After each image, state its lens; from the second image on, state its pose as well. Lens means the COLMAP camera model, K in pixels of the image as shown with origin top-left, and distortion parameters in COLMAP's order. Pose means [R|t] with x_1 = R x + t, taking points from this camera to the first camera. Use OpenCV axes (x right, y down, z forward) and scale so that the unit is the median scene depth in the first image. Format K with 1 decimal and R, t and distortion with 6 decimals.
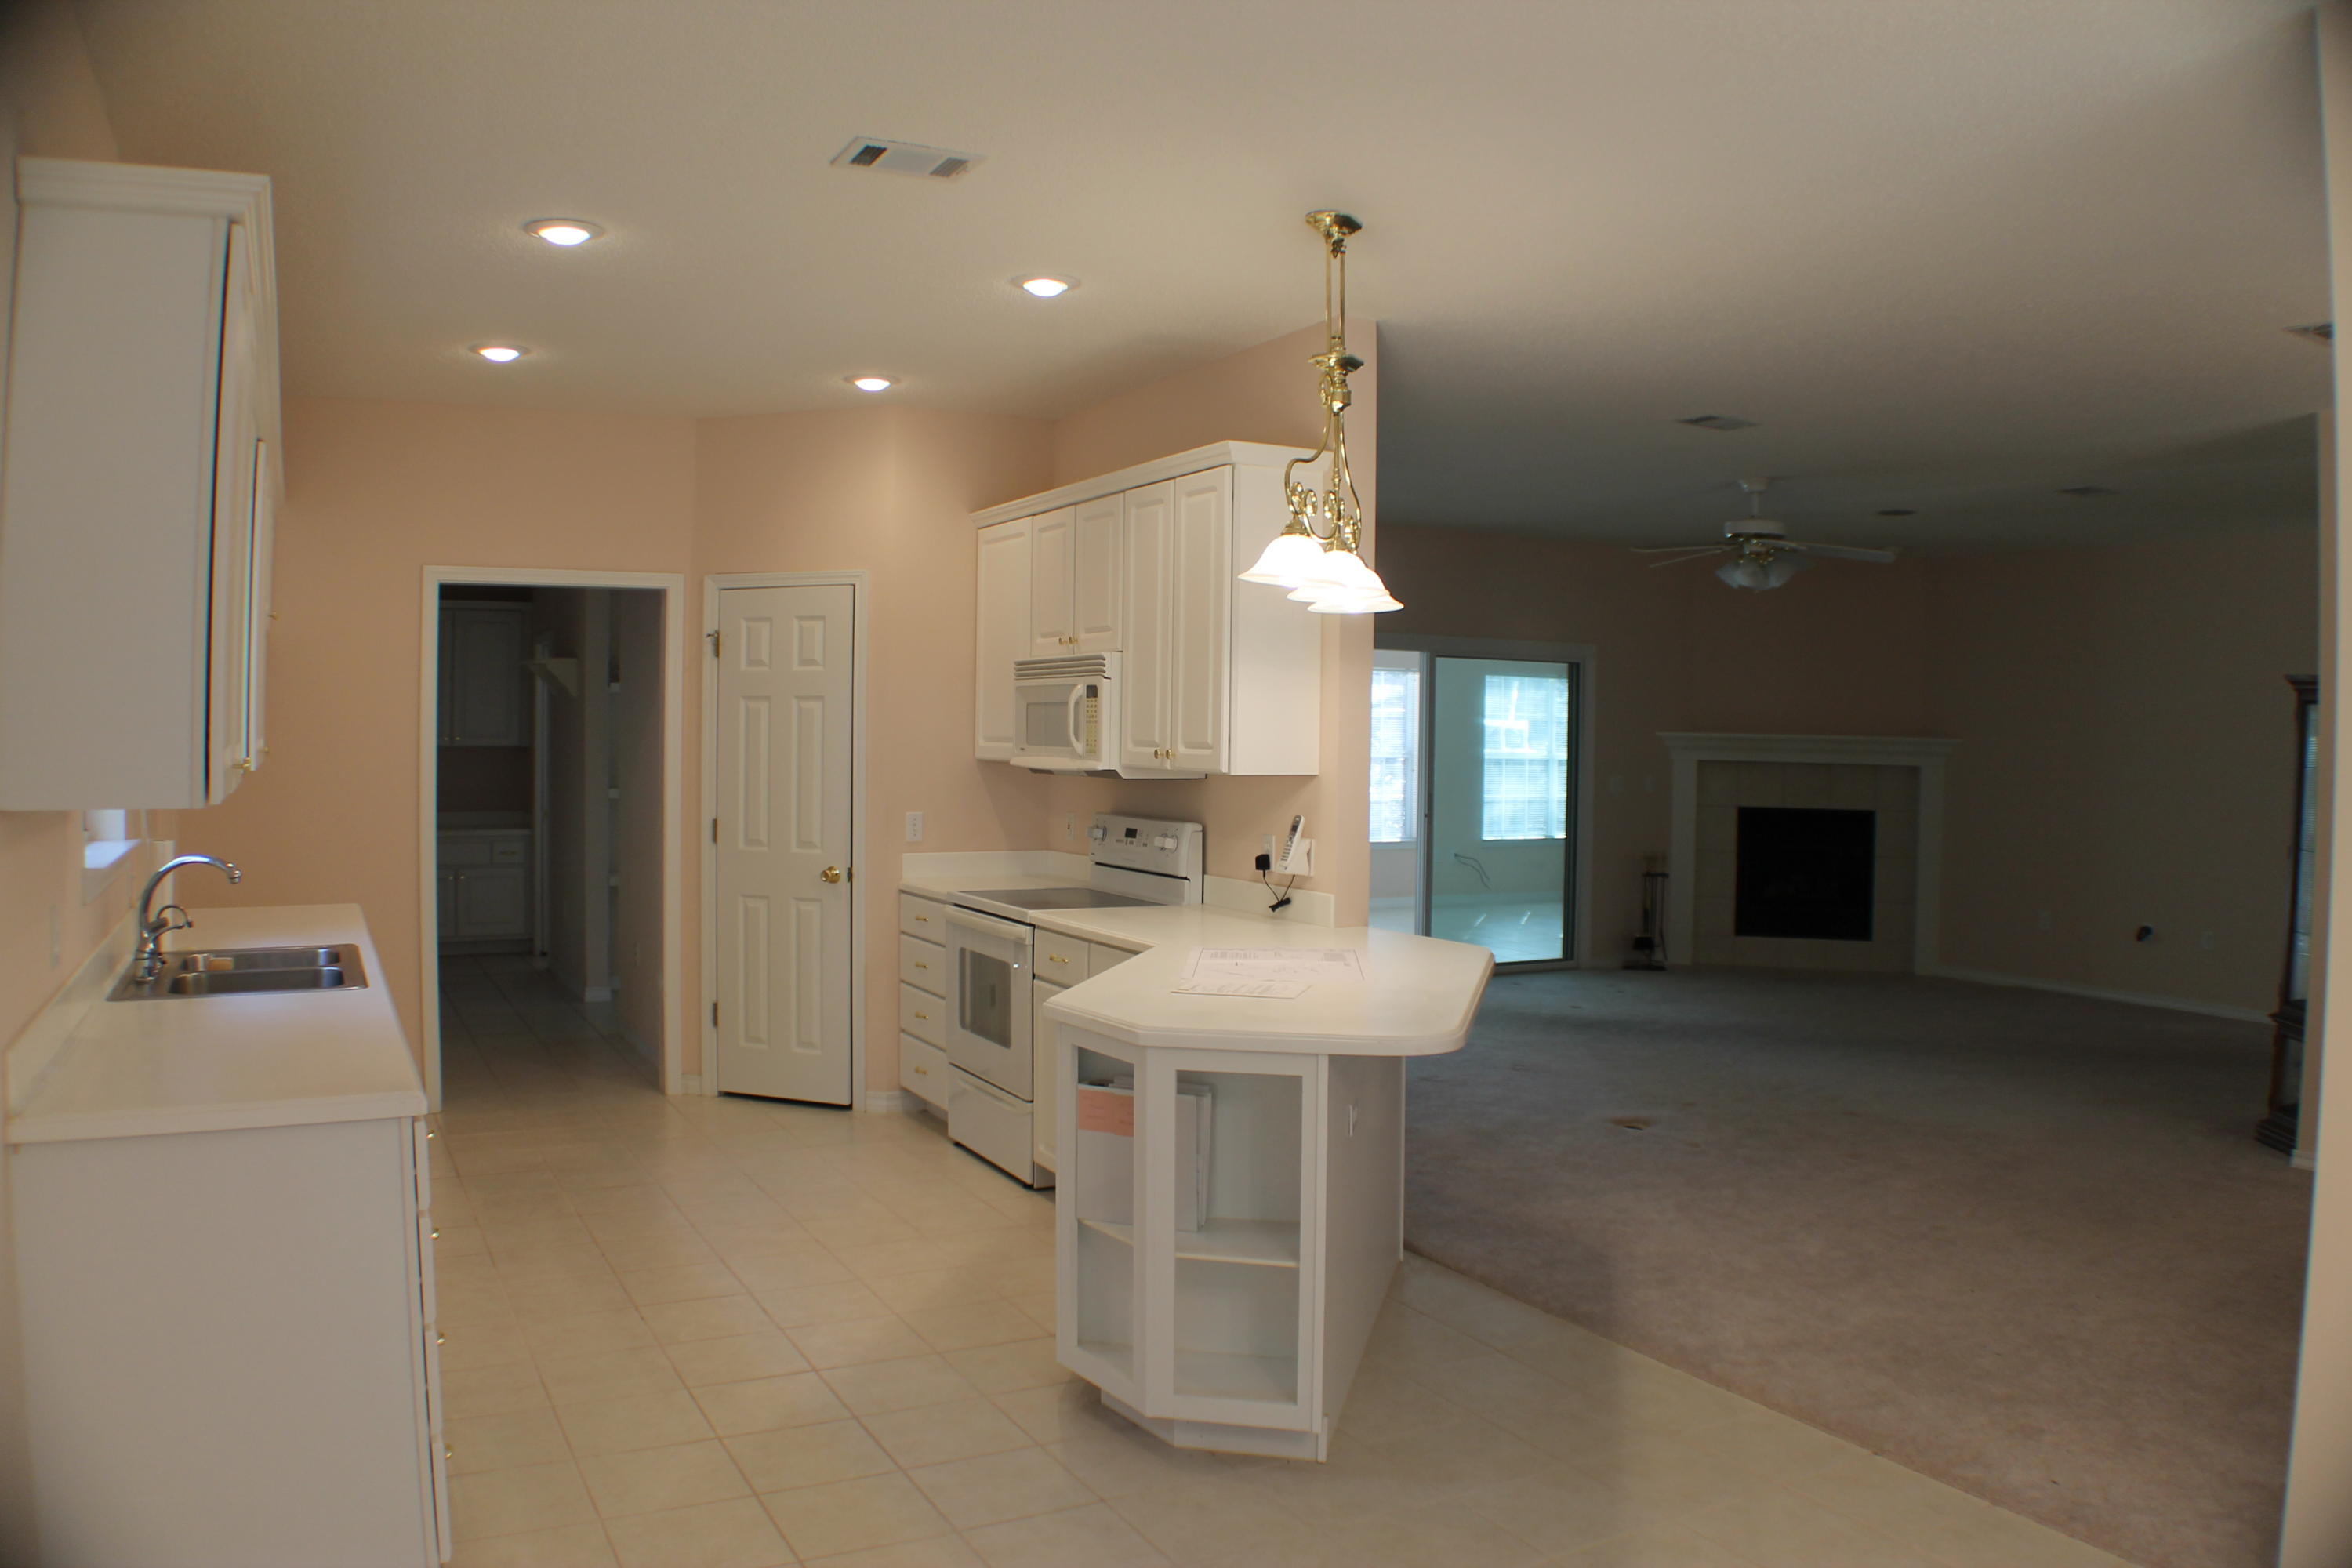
lens RADIAL K [[1762.3, 0, 1176.0], [0, 1762.3, 784.0], [0, 0, 1]] dist [-0.211114, 0.086004]
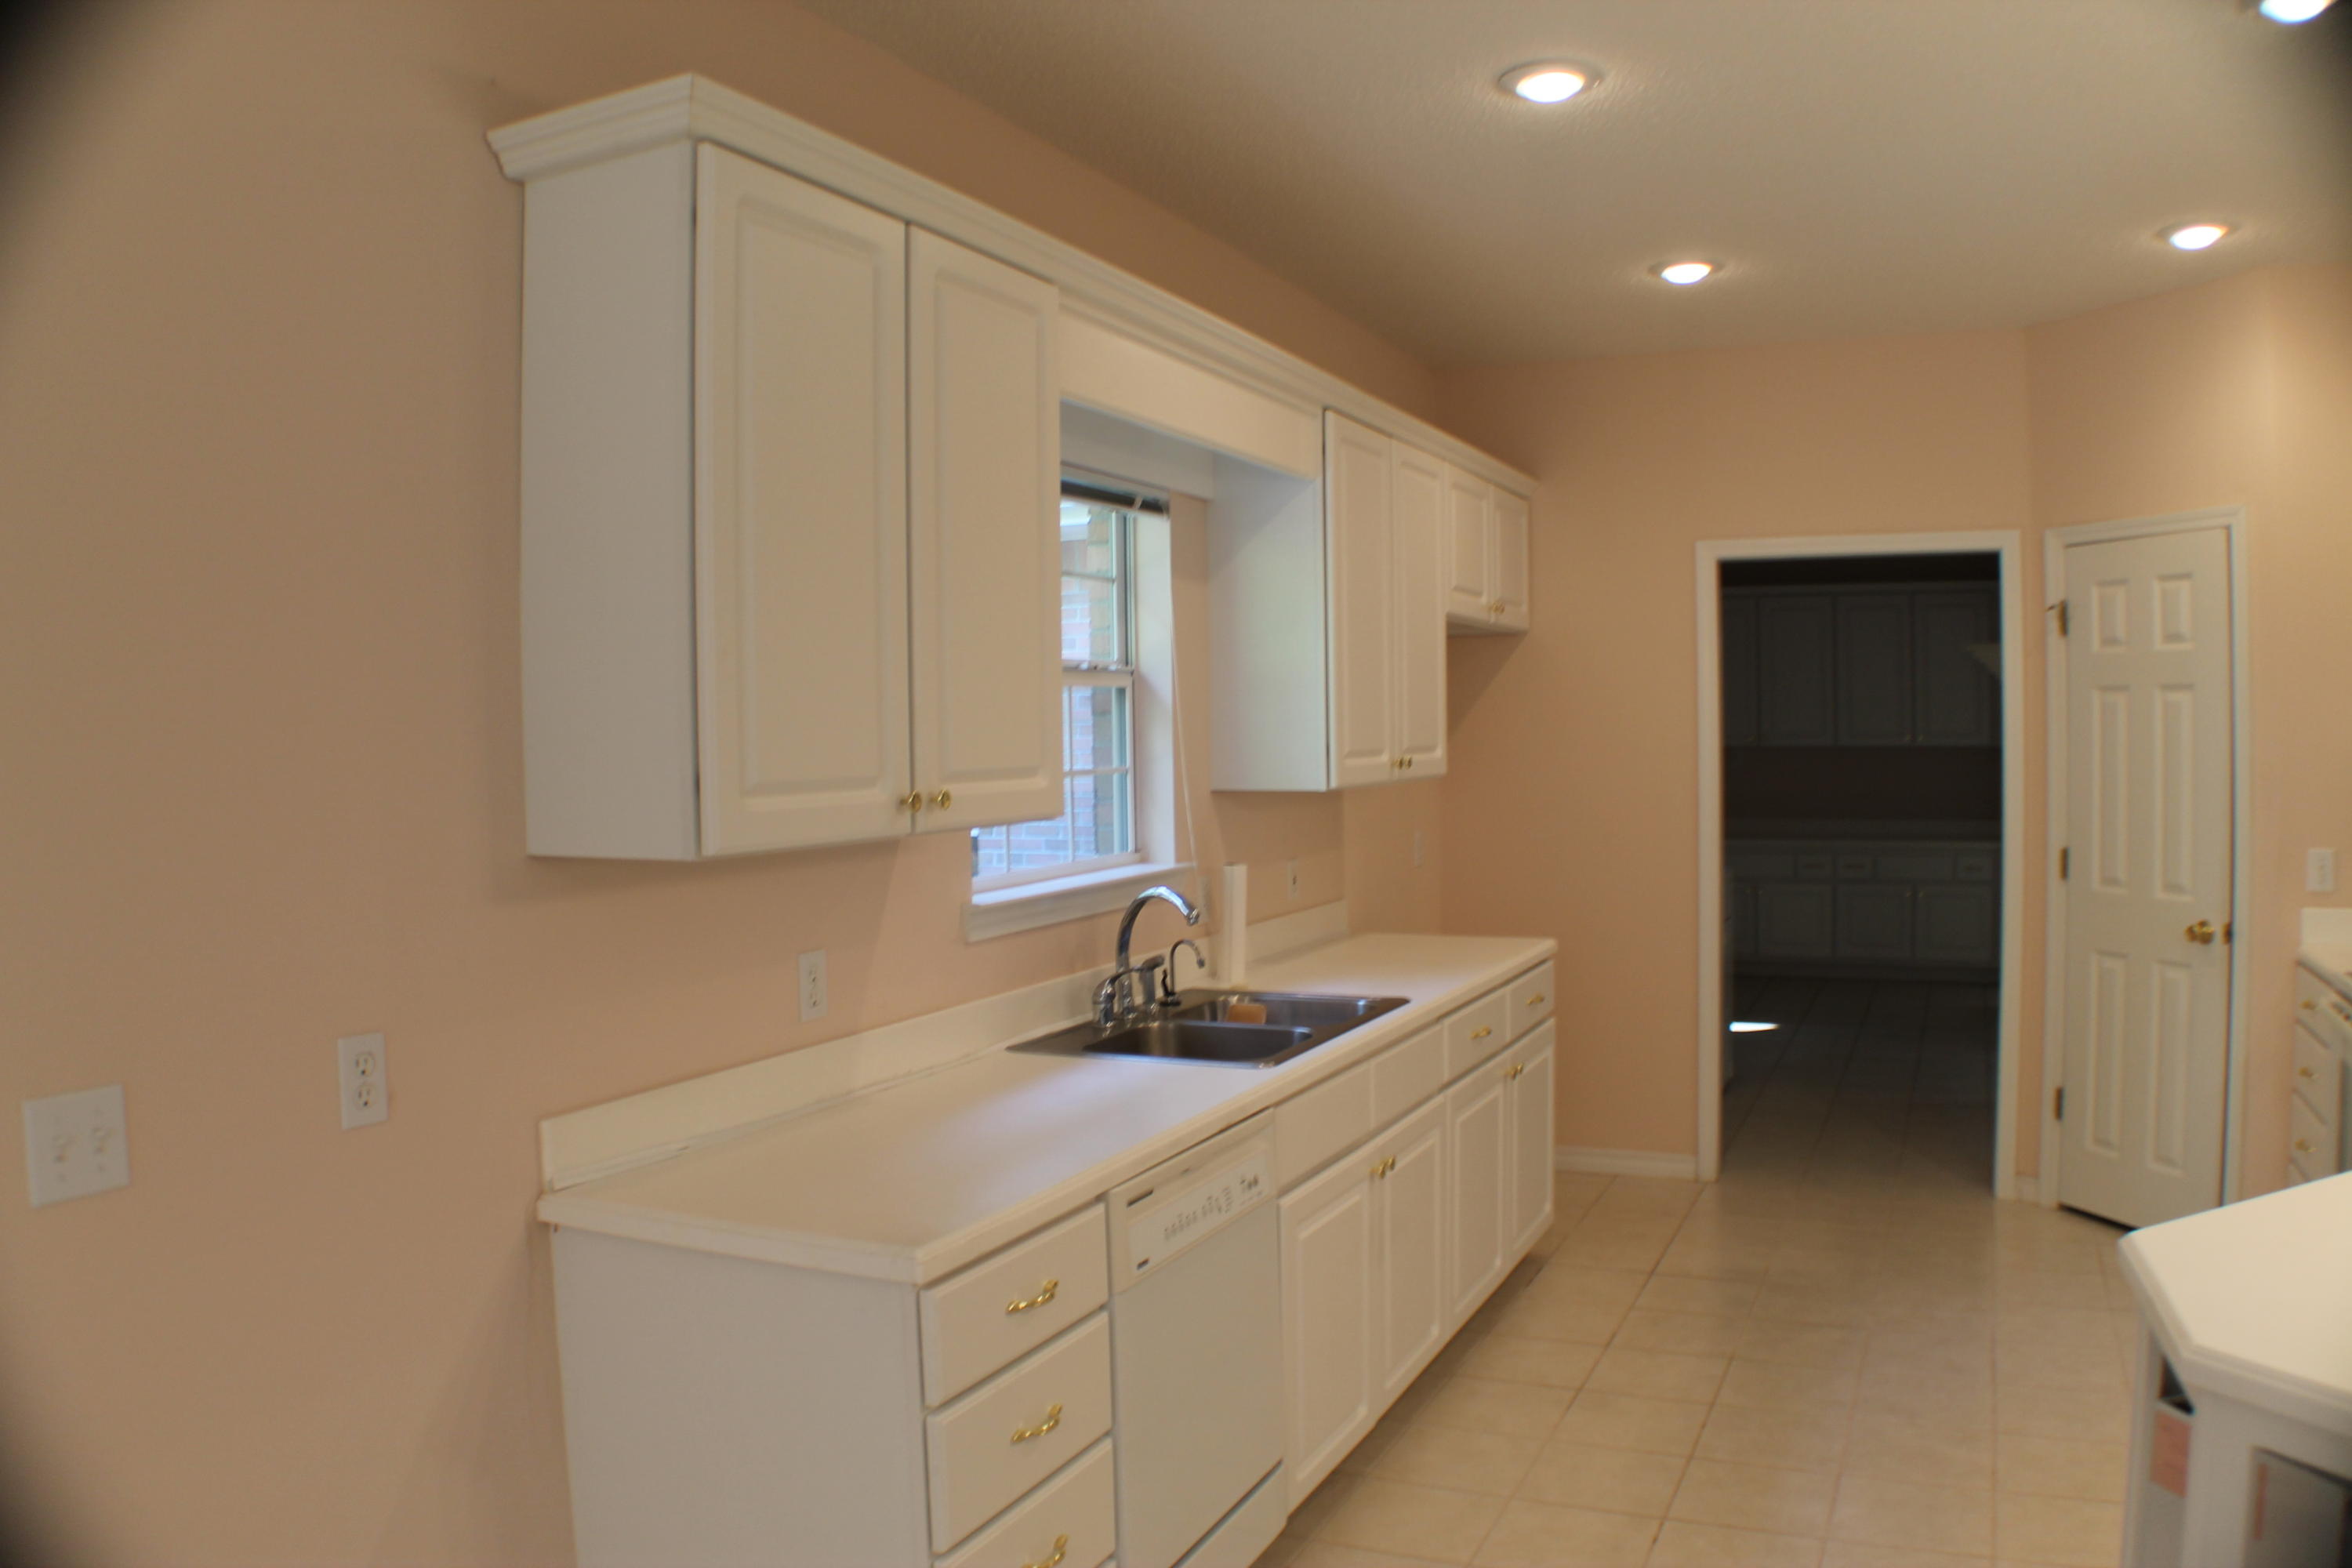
lens RADIAL K [[1762.3, 0, 1176.0], [0, 1762.3, 784.0], [0, 0, 1]] dist [-0.211114, 0.086004]
pose [[0.596957, 0.010657, -0.802203, 0.096896], [-0.006668, 0.999943, 0.008322, -0.012763], [0.802246, 0.000381, 0.596994, 0.275834]]
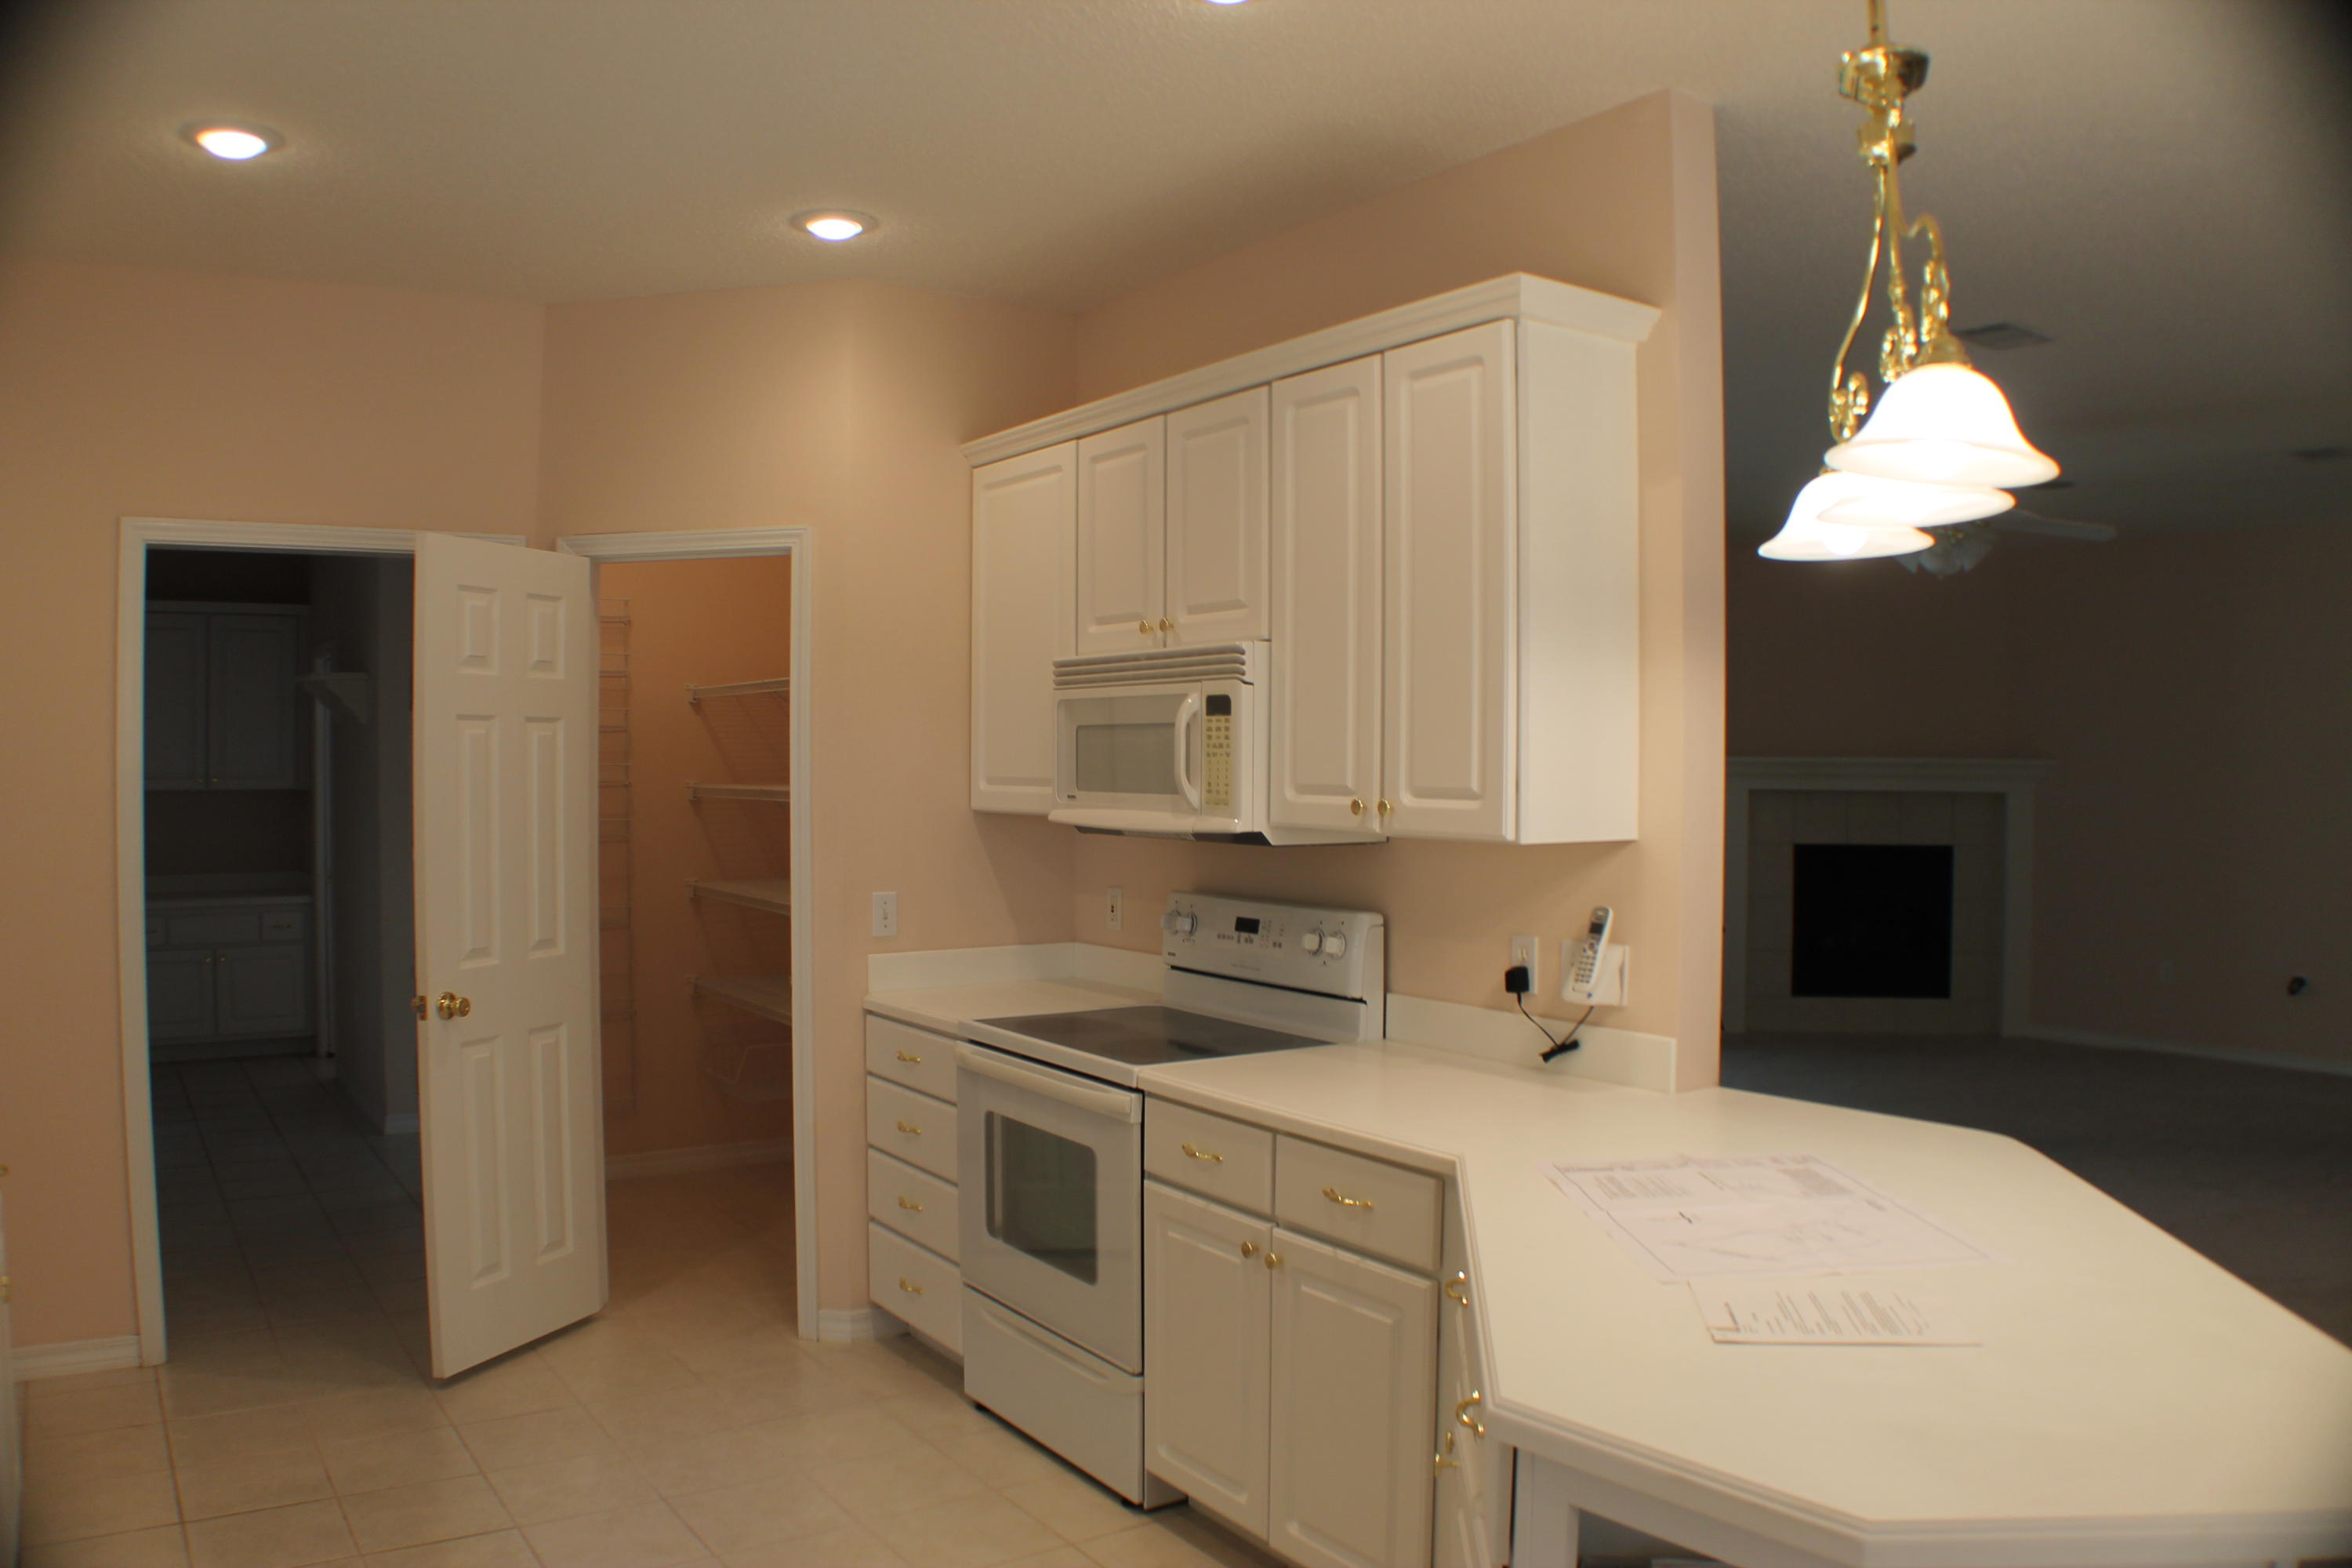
lens RADIAL K [[1762.3, 0, 1176.0], [0, 1762.3, 784.0], [0, 0, 1]] dist [-0.211114, 0.086004]
pose [[0.994094, -0.011056, 0.107960, -0.118789], [0.012609, 0.999827, -0.013704, -0.015241], [-0.107790, 0.014984, 0.994061, 0.354146]]
